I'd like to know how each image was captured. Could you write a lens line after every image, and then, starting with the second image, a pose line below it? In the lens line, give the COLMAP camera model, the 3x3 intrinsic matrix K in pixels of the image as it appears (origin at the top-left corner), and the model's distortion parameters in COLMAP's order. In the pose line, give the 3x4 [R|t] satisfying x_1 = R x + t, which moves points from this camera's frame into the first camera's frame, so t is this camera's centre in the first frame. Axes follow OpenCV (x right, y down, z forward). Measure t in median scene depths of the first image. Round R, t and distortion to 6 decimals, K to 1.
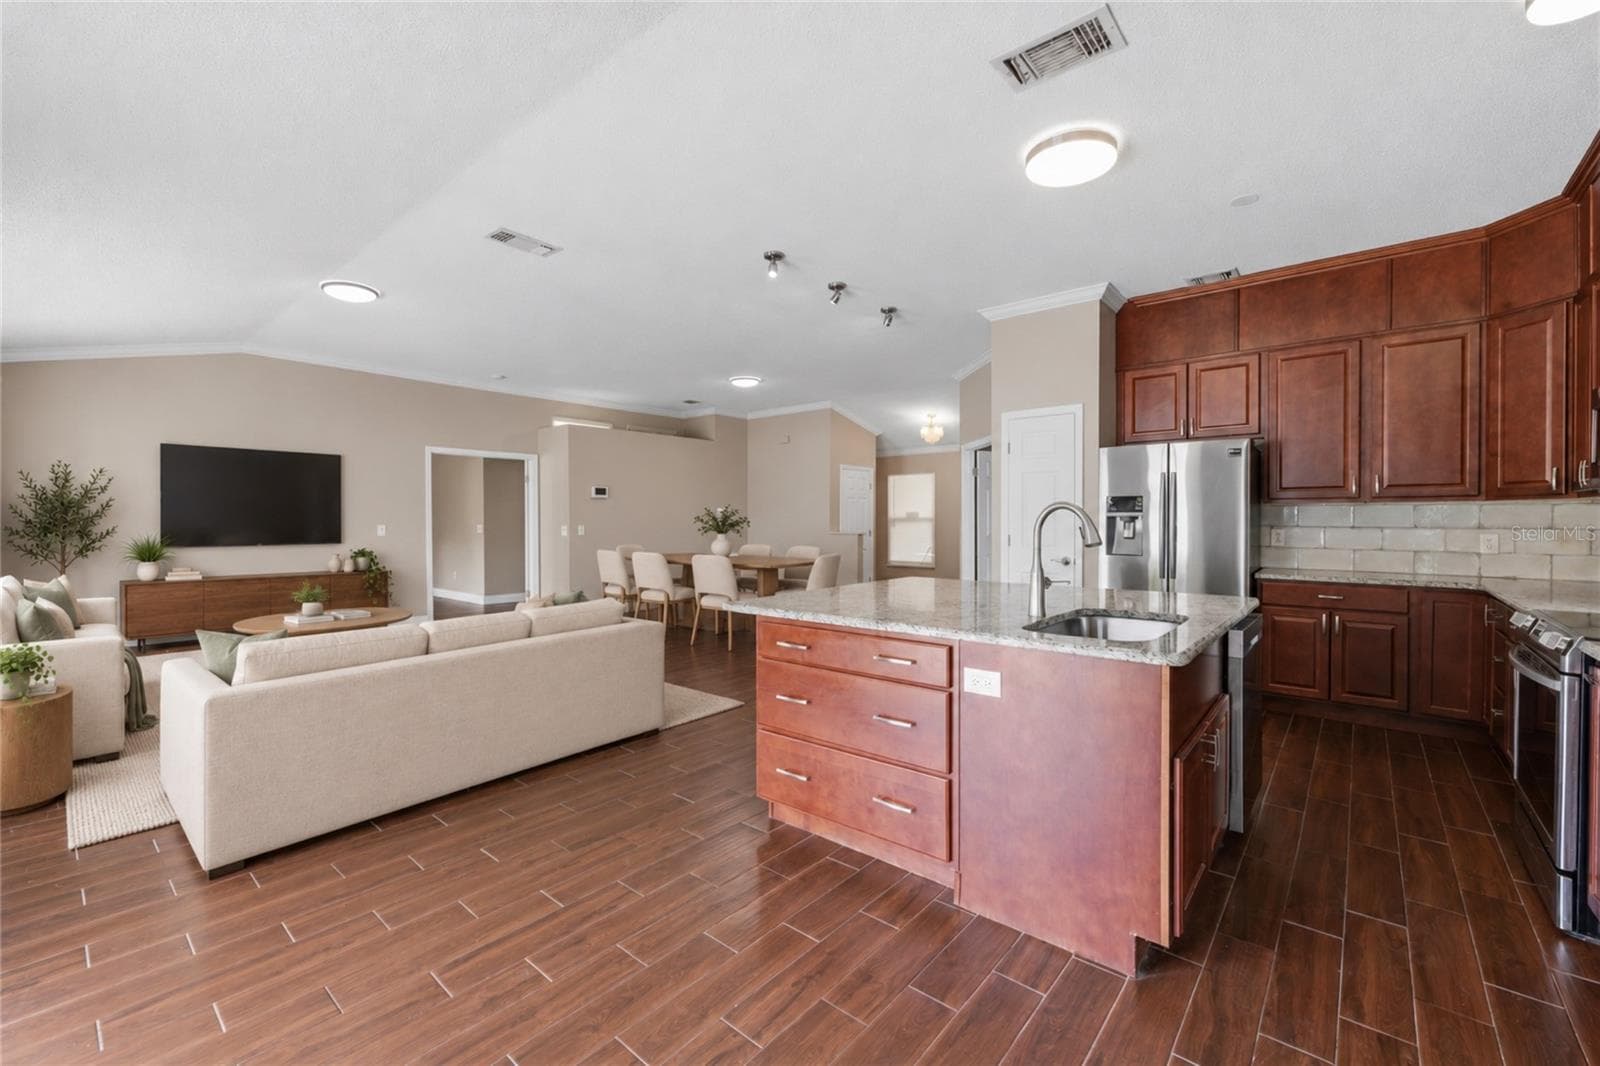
lens RADIAL K [[659.9, 0, 803.5], [0, 659.9, 524.9], [0, 0, 1]] dist [-0.001268, -0.000432]
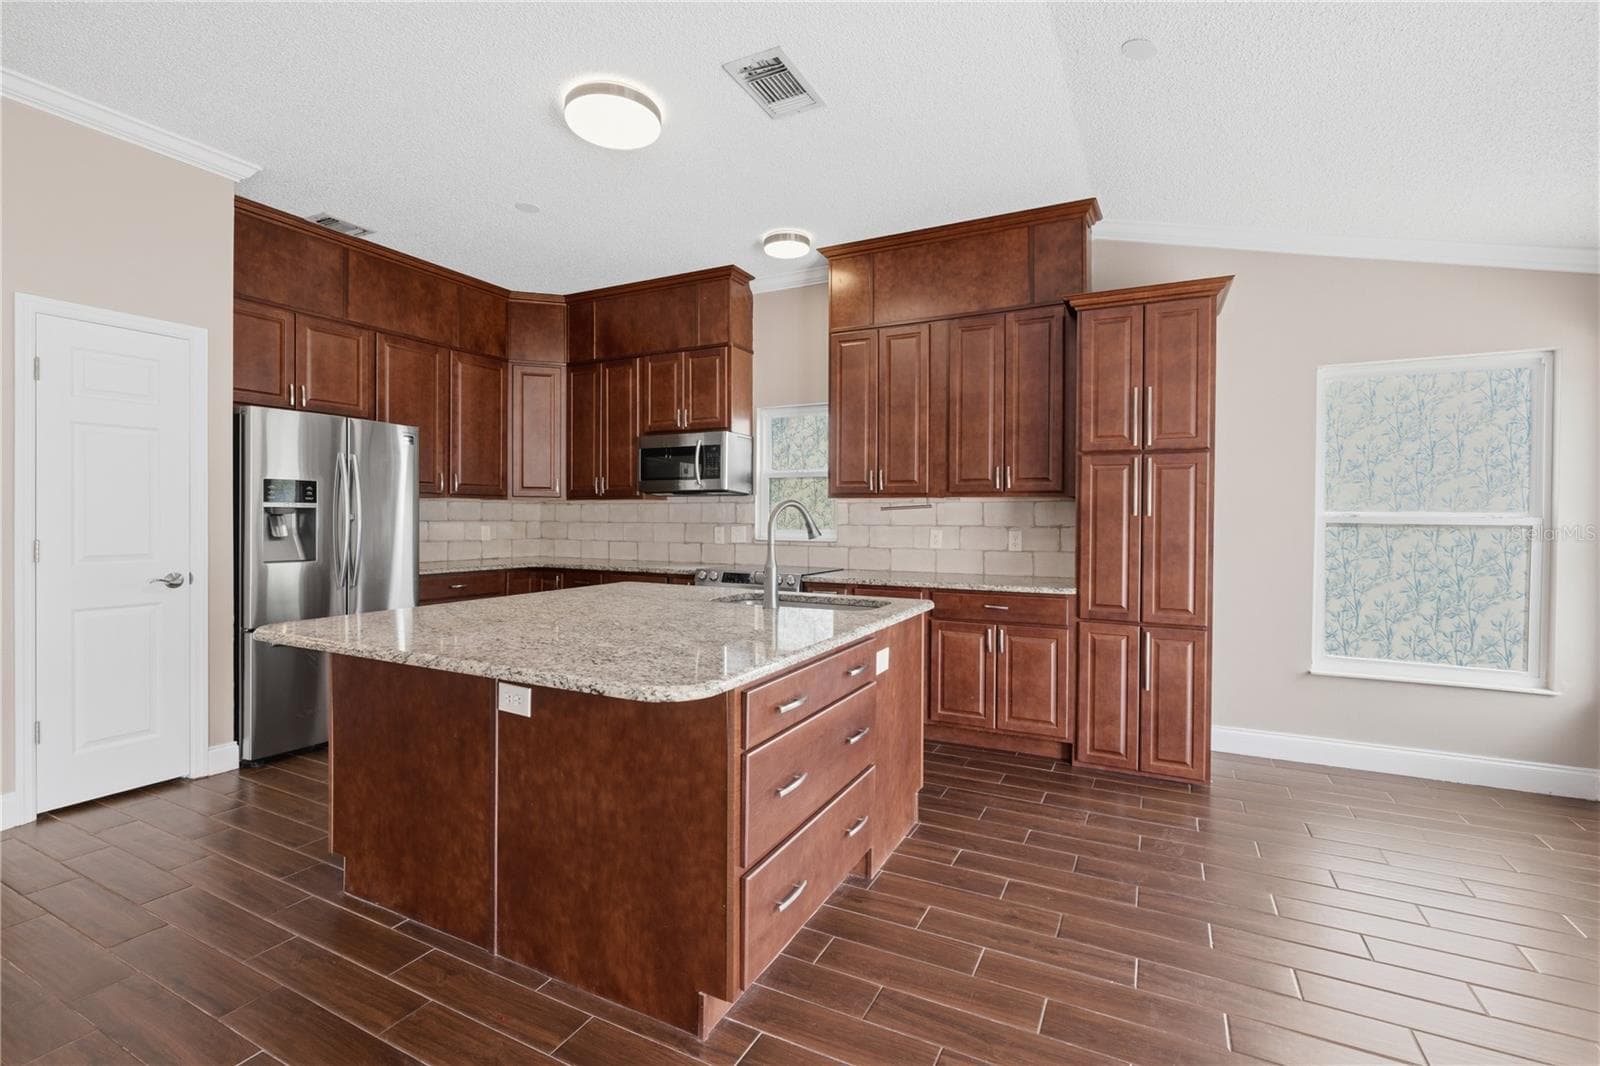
lens RADIAL K [[709.6, 0, 798.1], [0, 709.6, 524.1], [0, 0, 1]] dist [-0.006937, 0.001988]
pose [[-0.222344, -0.011401, 0.974902, -0.327995], [0.003214, 0.999918, 0.012427, -0.002902], [-0.974963, 0.005896, -0.222289, 0.528449]]
